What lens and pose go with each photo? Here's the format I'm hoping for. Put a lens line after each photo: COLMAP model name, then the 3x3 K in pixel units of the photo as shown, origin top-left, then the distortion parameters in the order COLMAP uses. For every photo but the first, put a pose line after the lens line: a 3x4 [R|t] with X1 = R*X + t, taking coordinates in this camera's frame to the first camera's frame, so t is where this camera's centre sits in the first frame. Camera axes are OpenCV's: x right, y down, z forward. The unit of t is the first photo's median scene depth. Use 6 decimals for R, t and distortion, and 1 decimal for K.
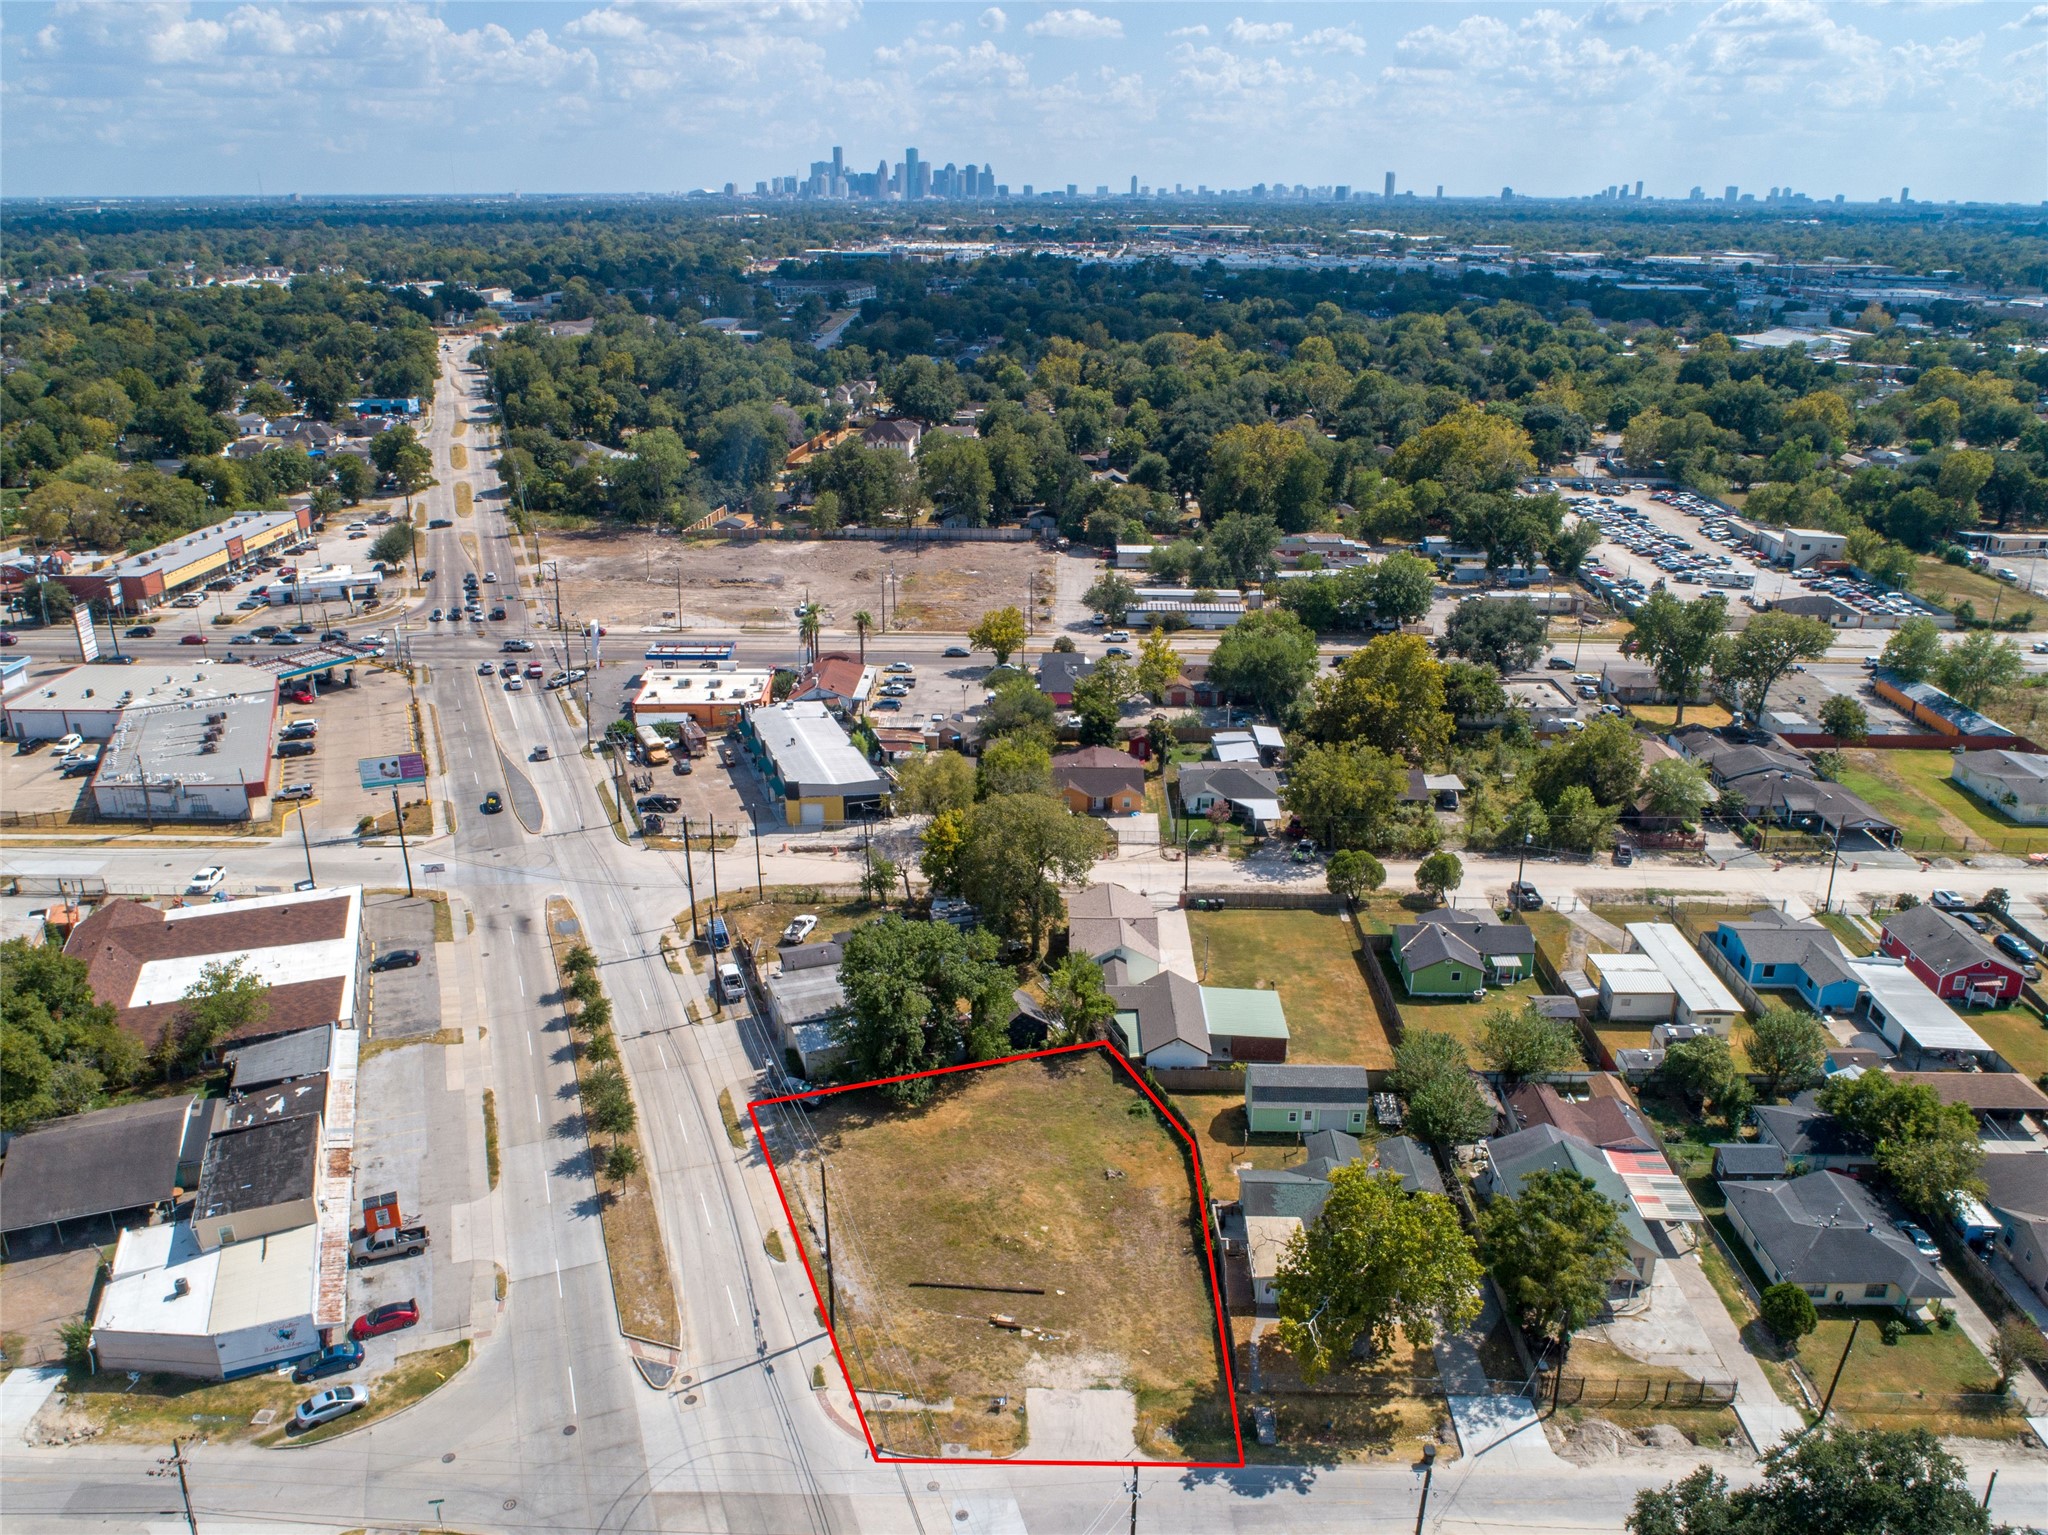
lens RADIAL K [[1539.4, 0, 1029.3], [0, 1539.4, 769.6], [0, 0, 1]] dist [-0.027712, 0.010363]
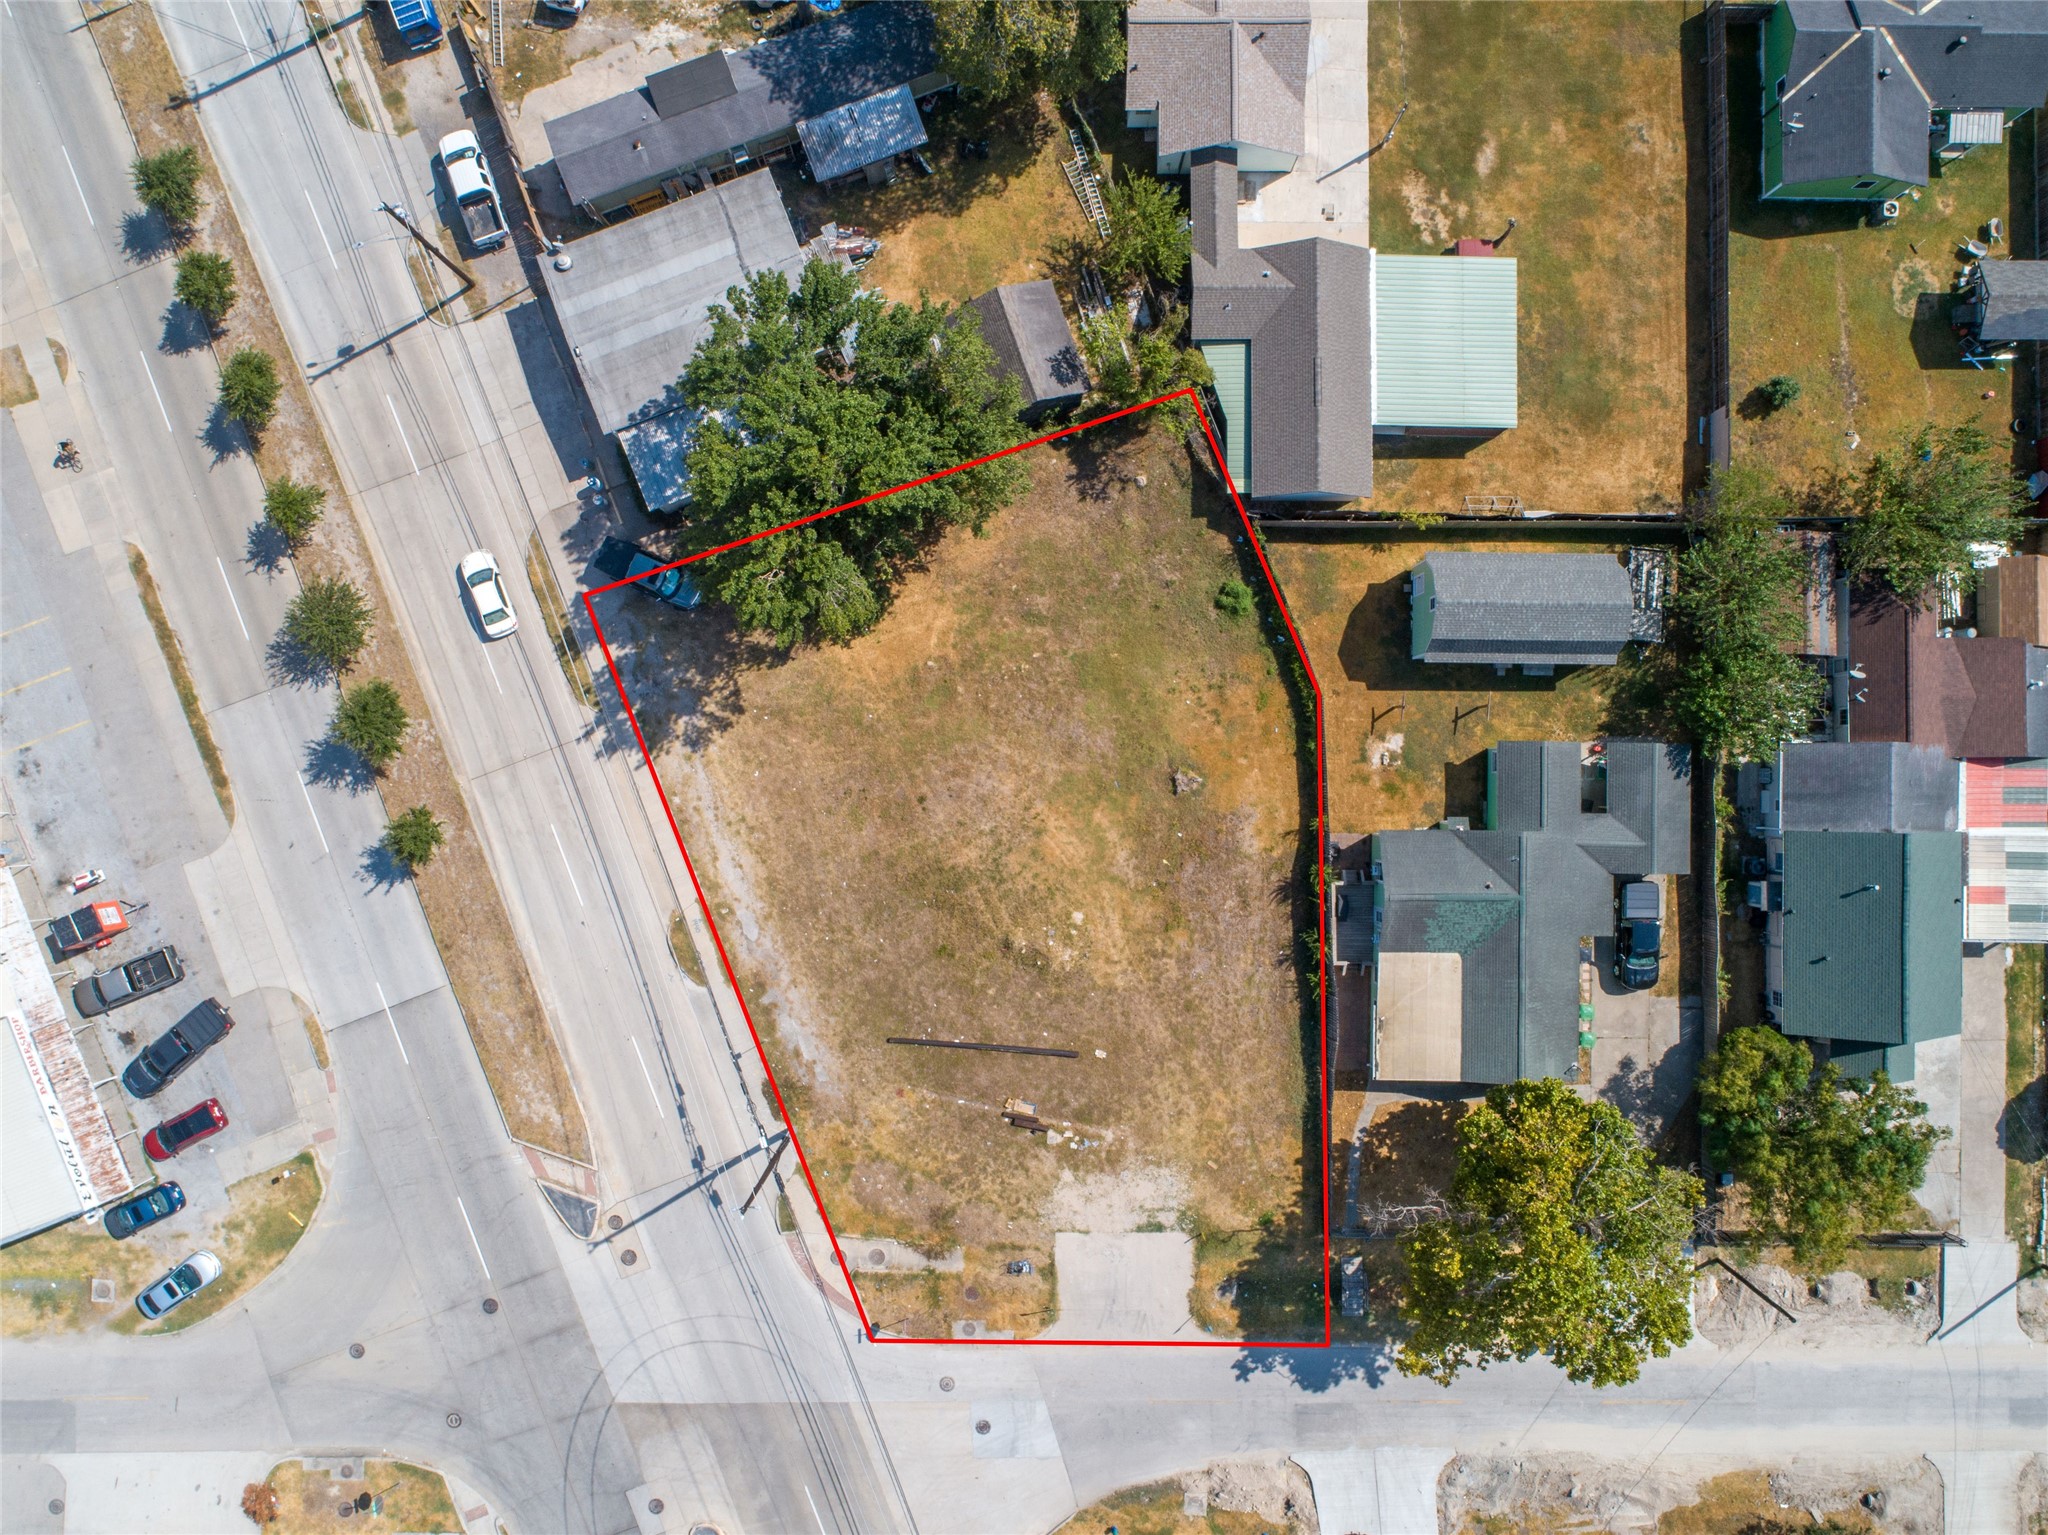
lens RADIAL K [[1539.4, 0, 1029.3], [0, 1539.4, 769.6], [0, 0, 1]] dist [-0.027712, 0.010363]
pose [[0.999911, -0.012960, 0.003130, -0.009881], [0.001793, 0.363403, 0.931630, -0.277731], [-0.013211, -0.931542, 0.363394, 0.635935]]
